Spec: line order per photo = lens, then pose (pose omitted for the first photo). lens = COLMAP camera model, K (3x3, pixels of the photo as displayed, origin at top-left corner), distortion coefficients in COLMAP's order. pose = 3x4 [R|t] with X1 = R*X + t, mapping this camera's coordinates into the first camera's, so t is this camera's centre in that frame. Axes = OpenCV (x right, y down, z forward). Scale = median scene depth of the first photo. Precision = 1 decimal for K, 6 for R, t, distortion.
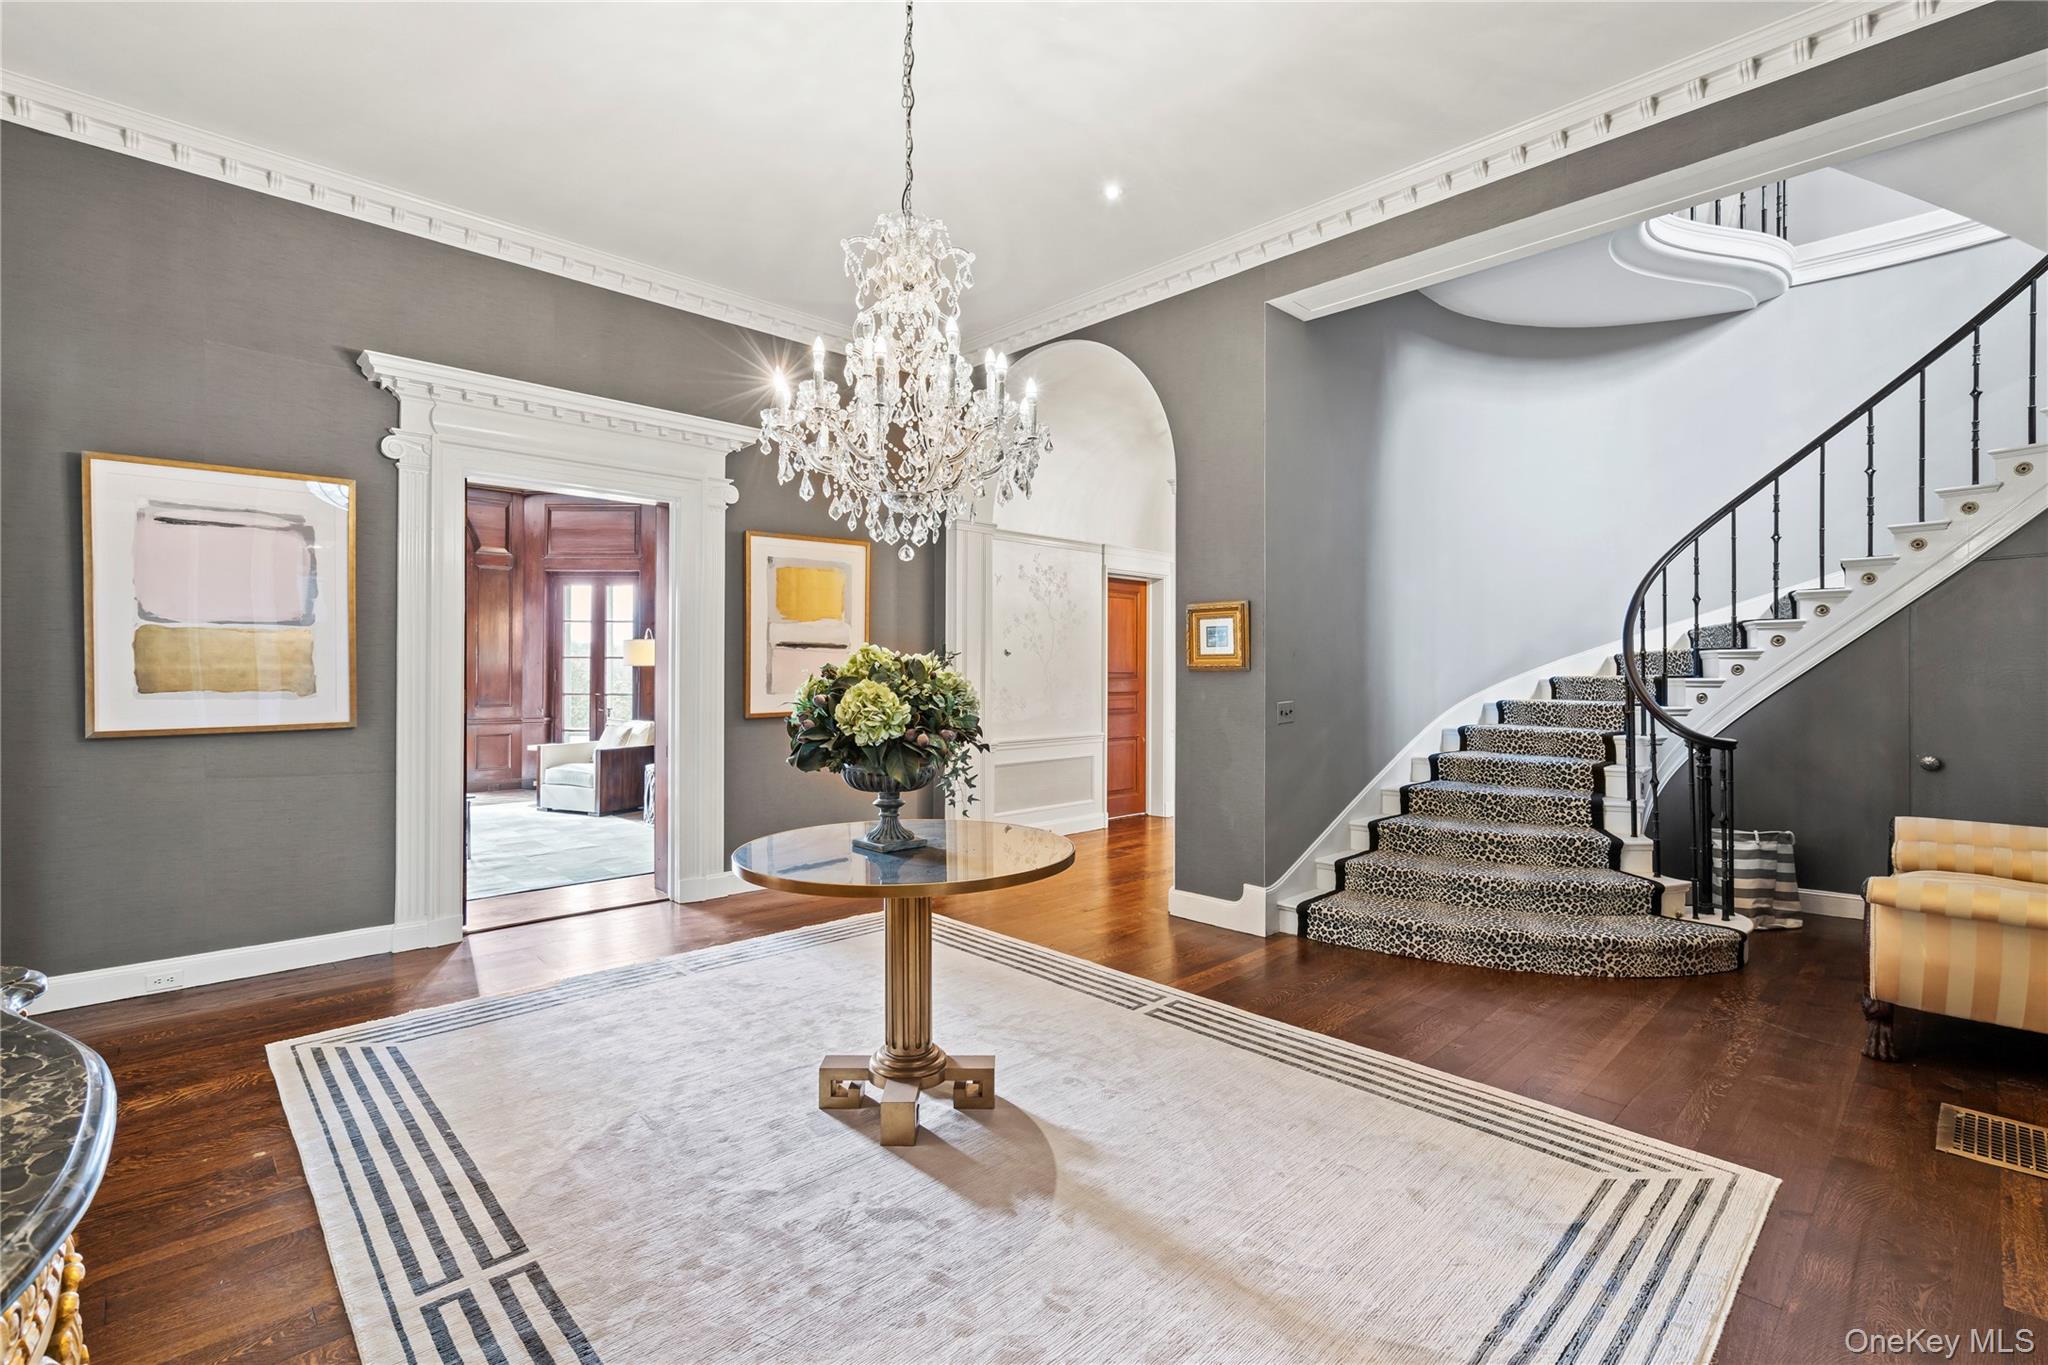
lens RADIAL K [[932.5, 0, 1011.0], [0, 932.5, 670.2], [0, 0, 1]] dist [-0.003202, 0.000015]
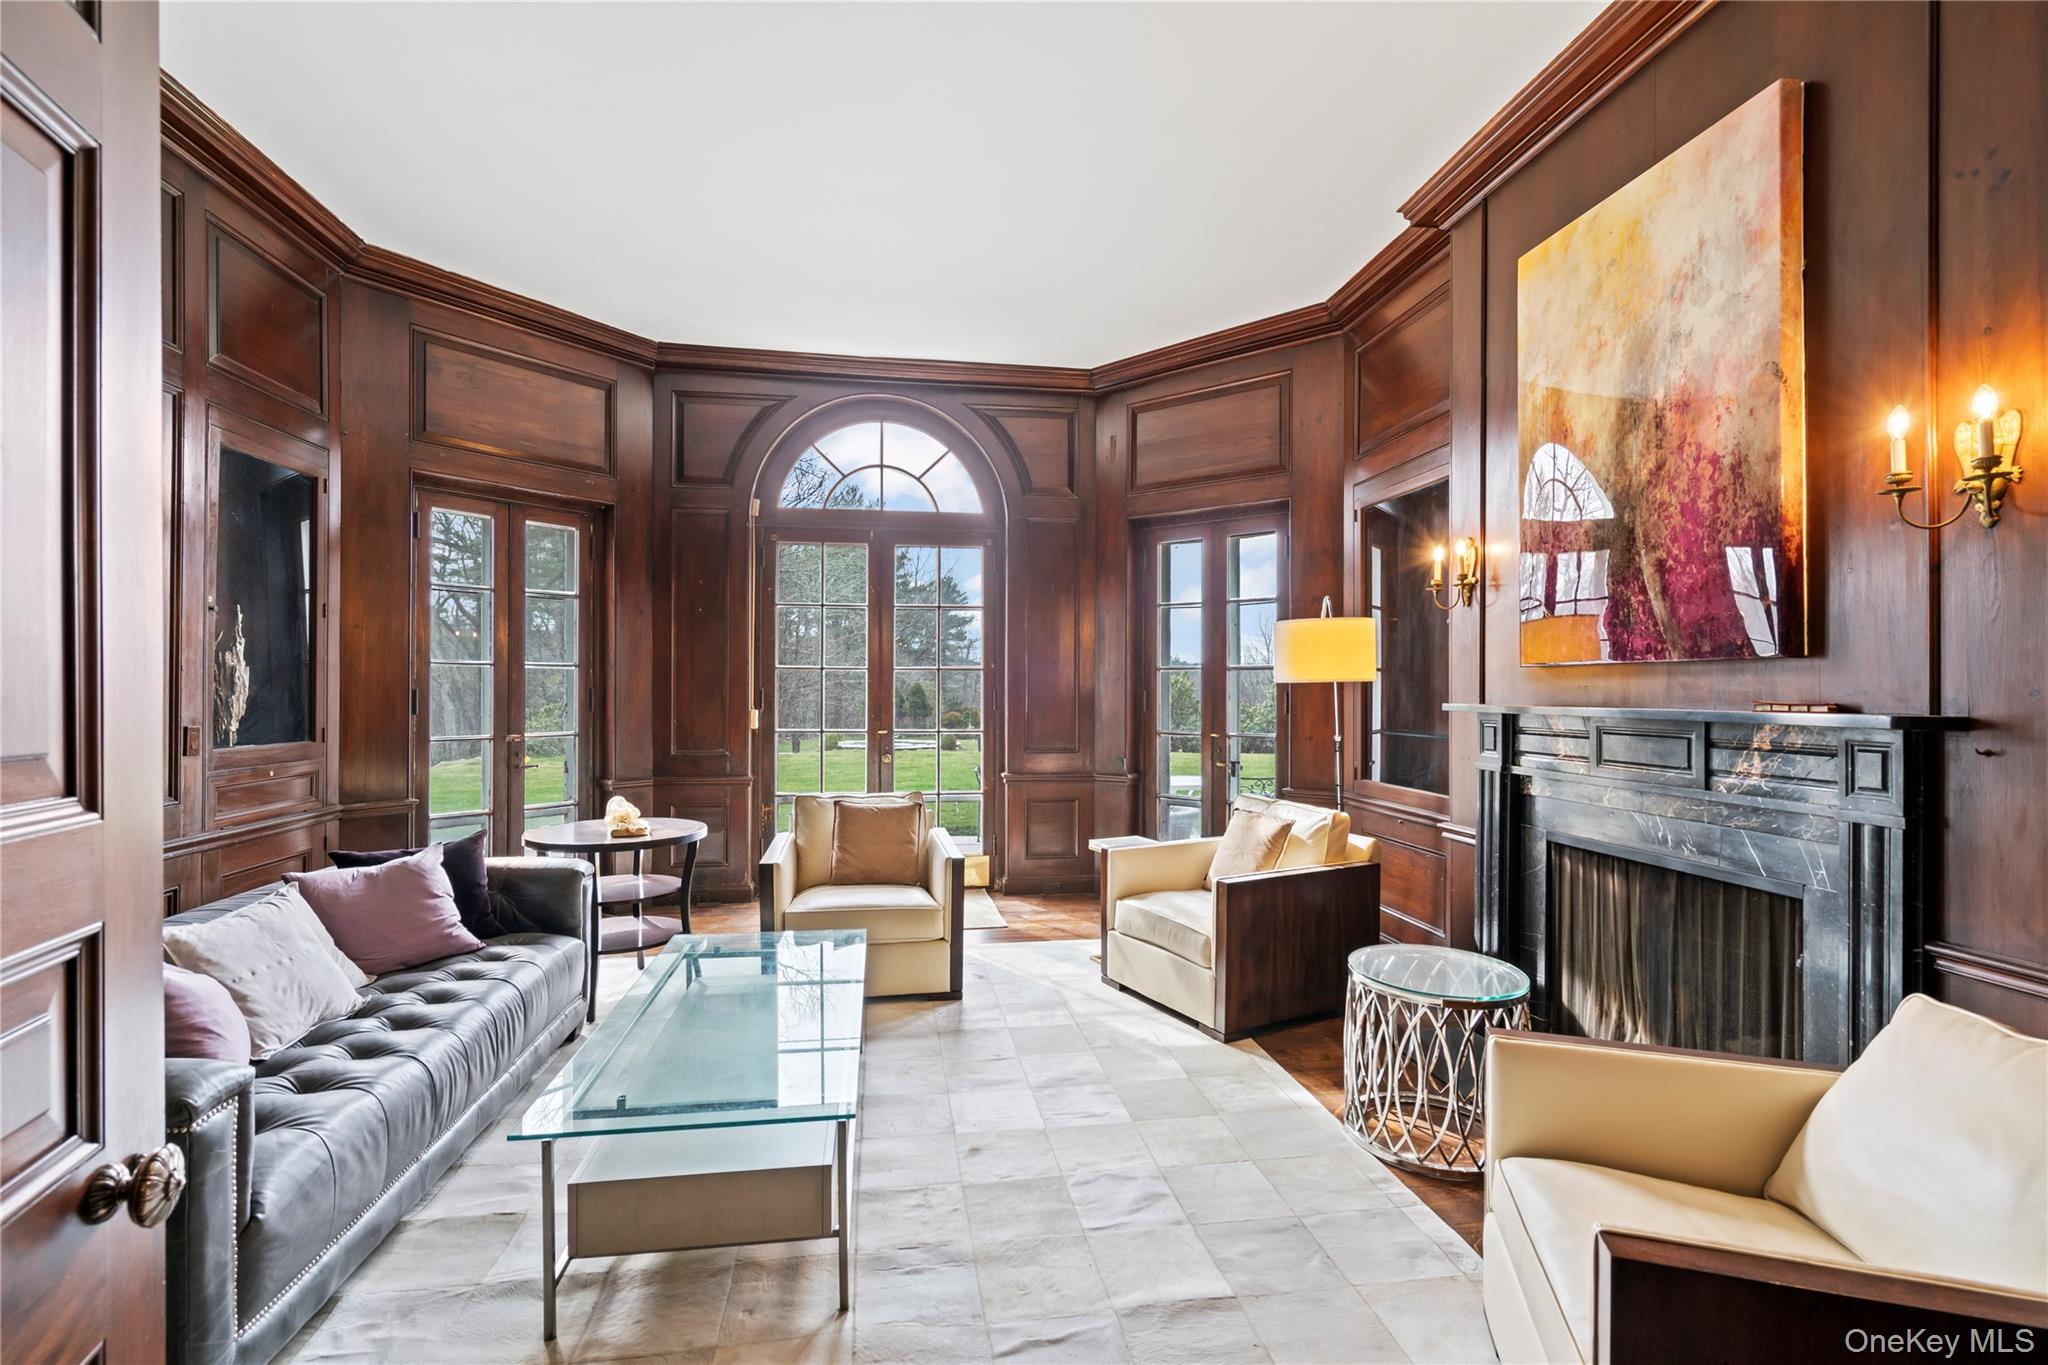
lens RADIAL K [[932.5, 0, 1019.3], [0, 932.5, 686.8], [0, 0, 1]] dist [-0.003202, 0.000015]
pose [[0.816722, 0.001368, -0.577030, -0.227075], [-0.002822, 0.999995, -0.001623, -0.001689], [0.577025, 0.002954, 0.816721, 0.498621]]
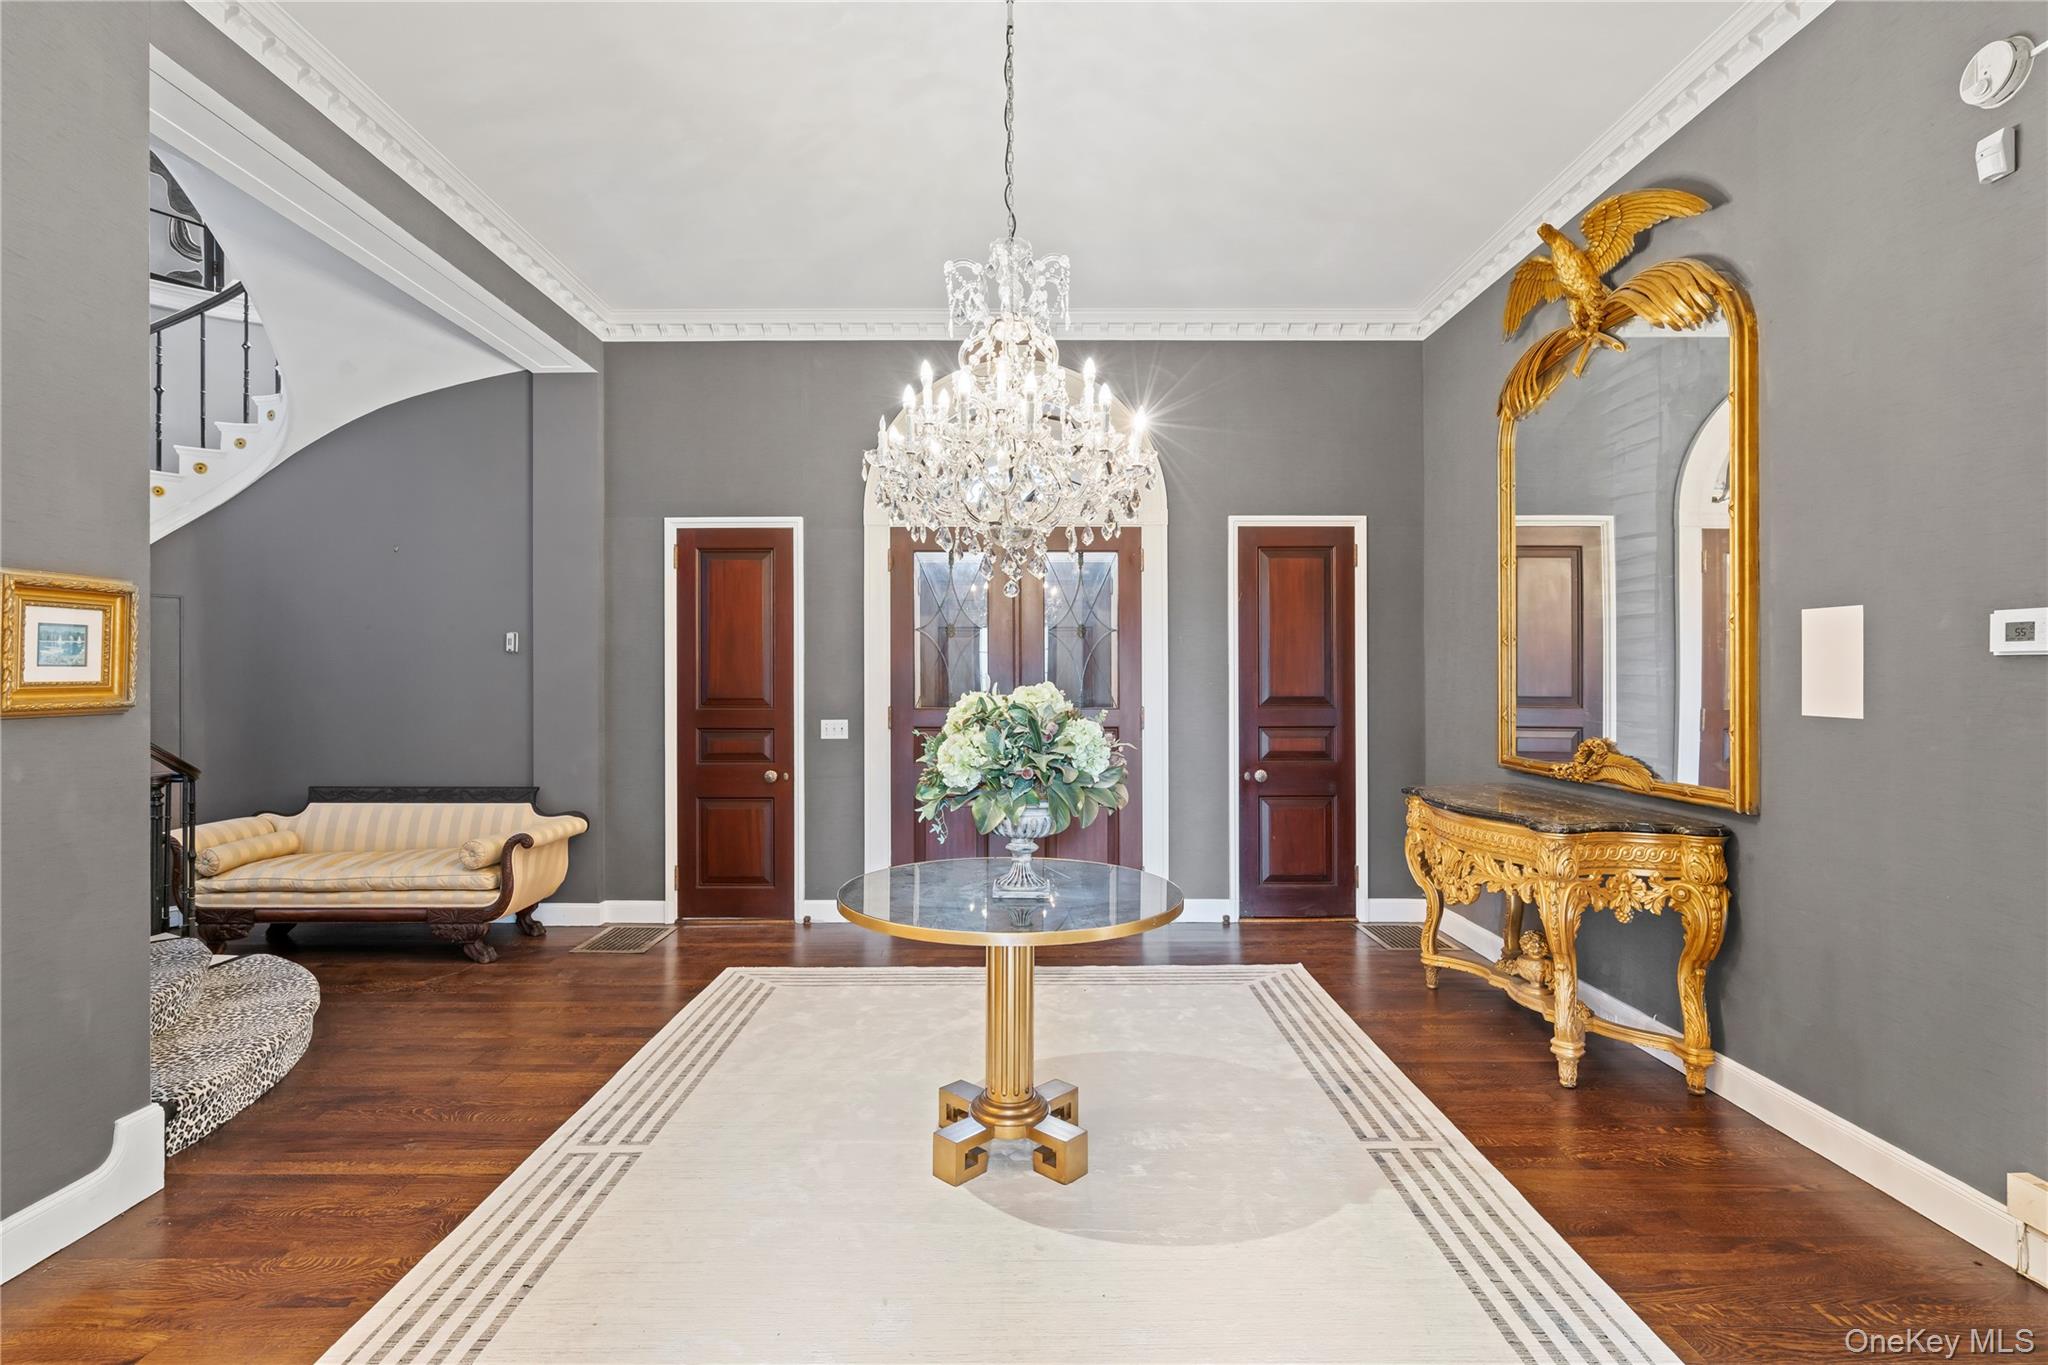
lens RADIAL K [[988.2, 0, 1026.3], [0, 988.2, 680.4], [0, 0, 1]] dist [-0.001554, -0.000098]
pose [[-0.736547, -0.001058, 0.676385, -0.790965], [-0.000695, 0.999999, 0.000807, -0.030418], [-0.676386, 0.000124, -0.736547, 1.680707]]
